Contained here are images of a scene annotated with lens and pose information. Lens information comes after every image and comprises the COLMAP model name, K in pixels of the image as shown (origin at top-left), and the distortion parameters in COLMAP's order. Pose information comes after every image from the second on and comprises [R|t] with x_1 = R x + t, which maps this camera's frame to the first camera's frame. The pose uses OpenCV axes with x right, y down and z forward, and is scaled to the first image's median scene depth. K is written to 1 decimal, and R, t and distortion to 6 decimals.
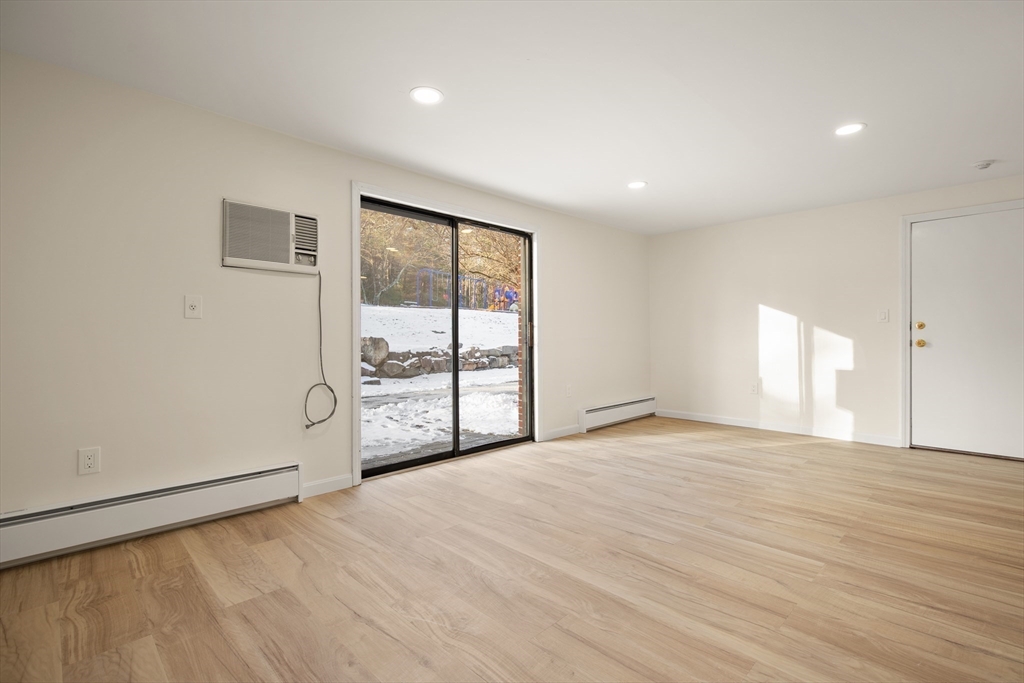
lens RADIAL K [[472.3, 0, 521.0], [0, 472.3, 338.8], [0, 0, 1]] dist [0.003237, -0.000841]
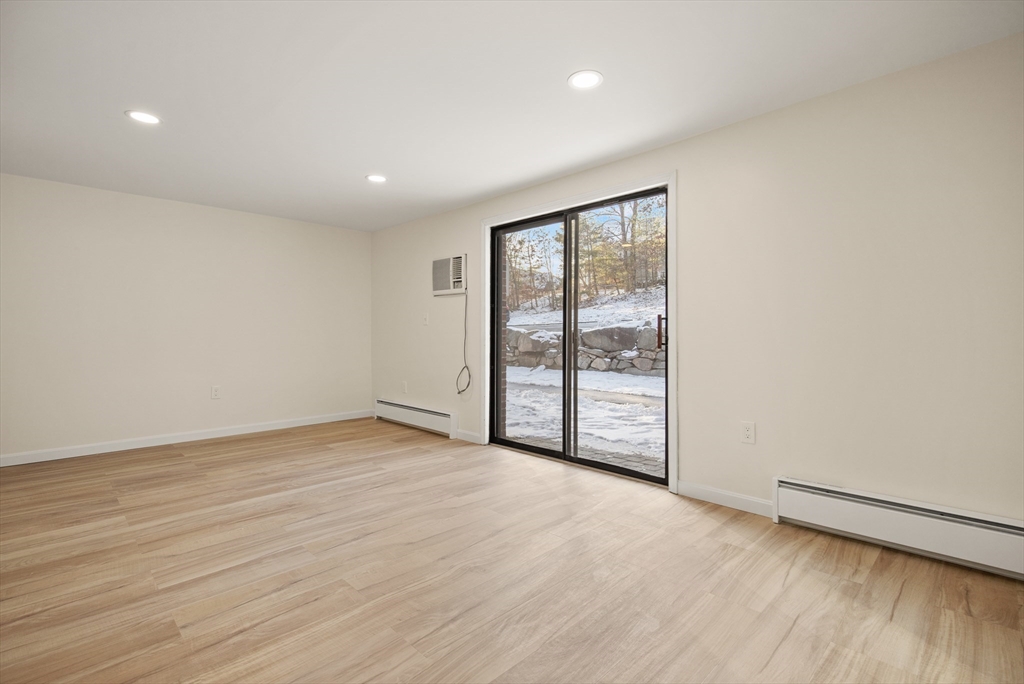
lens RADIAL K [[475.1, 0, 515.3], [0, 475.1, 333.0], [0, 0, 1]] dist [0.000383, -0.000045]
pose [[-0.008497, 0.001420, -0.999963, 1.239311], [-0.005081, 0.999986, 0.001463, -0.014790], [0.999951, 0.005093, -0.008490, 1.354242]]
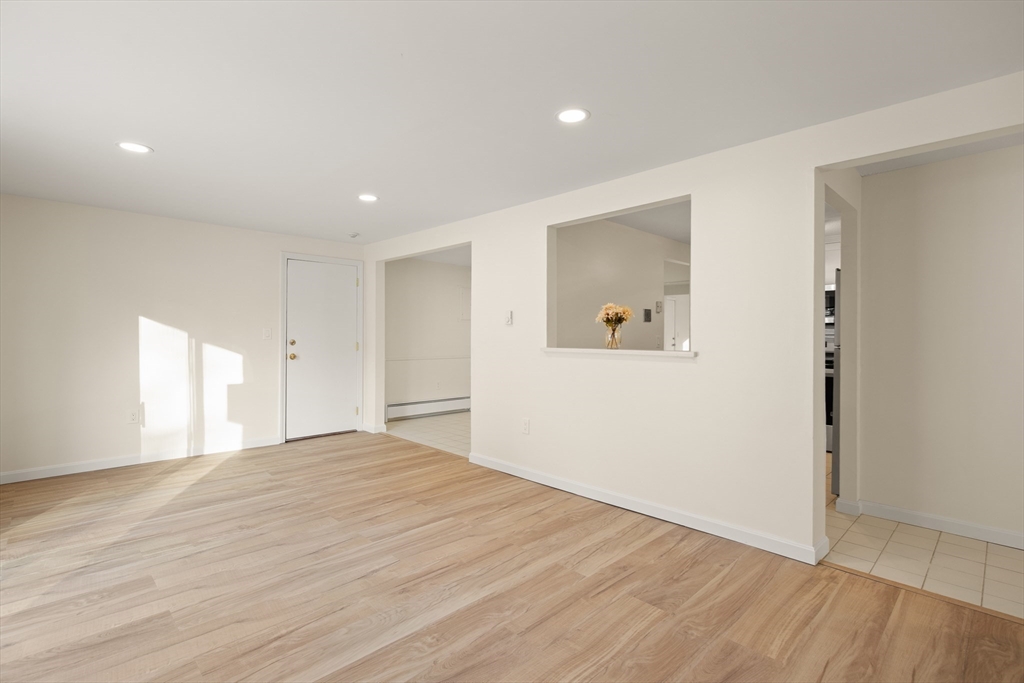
lens RADIAL K [[484.5, 0, 513.4], [0, 484.5, 337.9], [0, 0, 1]] dist [0.001702, 0.000055]
pose [[0.015533, -0.002958, 0.999875, -0.684611], [0.004324, 0.999986, 0.002891, -0.067124], [-0.999870, 0.004279, 0.015545, 0.629778]]
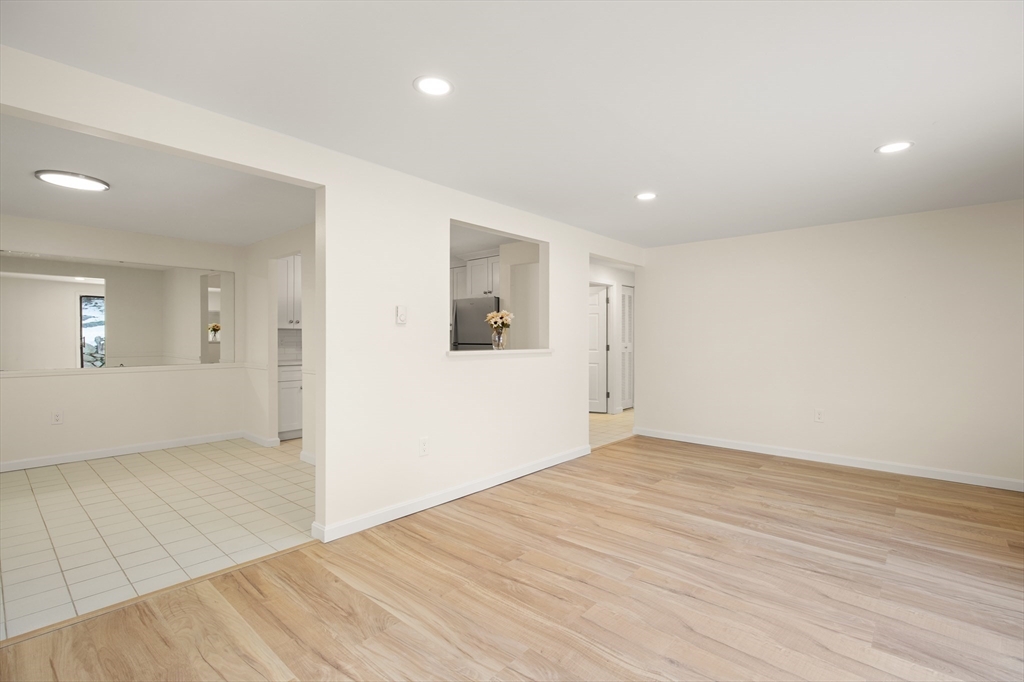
lens RADIAL K [[472.3, 0, 521.0], [0, 472.3, 338.3], [0, 0, 1]] dist [0.003237, -0.000841]
pose [[-0.997772, -0.000797, -0.066708, 0.668057], [-0.001449, 0.999952, 0.009736, -0.081879], [0.066697, 0.009811, -0.997725, 1.870322]]
